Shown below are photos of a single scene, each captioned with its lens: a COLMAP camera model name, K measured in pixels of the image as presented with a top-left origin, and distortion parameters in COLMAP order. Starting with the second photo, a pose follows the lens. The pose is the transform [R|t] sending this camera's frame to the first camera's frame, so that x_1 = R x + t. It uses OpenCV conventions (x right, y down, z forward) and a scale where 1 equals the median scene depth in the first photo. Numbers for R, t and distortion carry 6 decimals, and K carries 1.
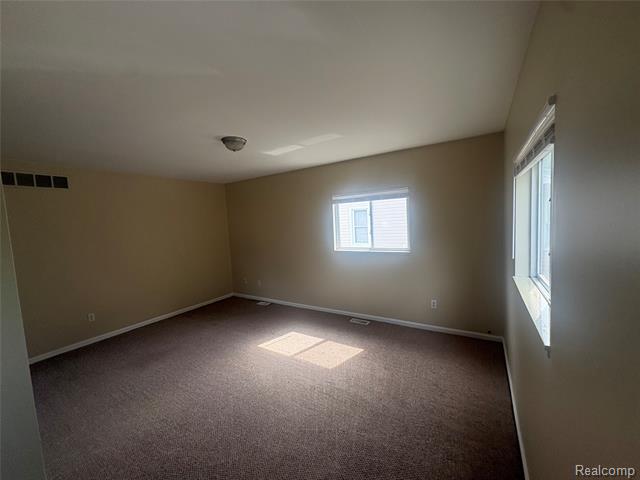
lens RADIAL K [[255.3, 0, 317.9], [0, 255.3, 241.3], [0, 0, 1]] dist [0.001540, 0.000253]
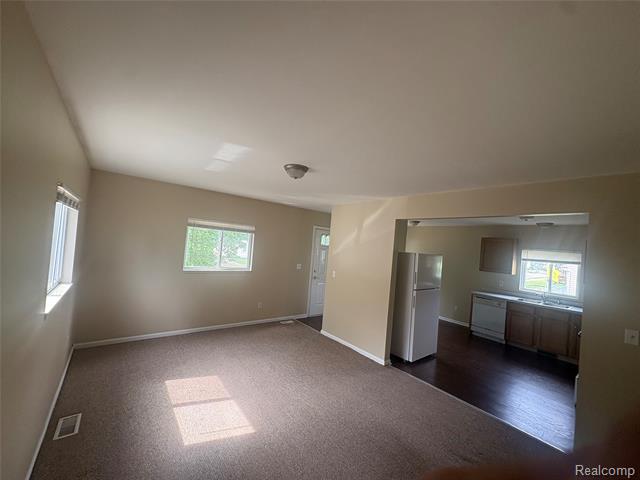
lens RADIAL K [[255.3, 0, 317.9], [0, 255.3, 241.3], [0, 0, 1]] dist [0.001540, 0.000253]
pose [[-0.945829, -0.019083, 0.324104, -0.647963], [-0.008053, 0.999343, 0.035339, -0.130558], [-0.324565, 0.030815, -0.945361, 1.687883]]
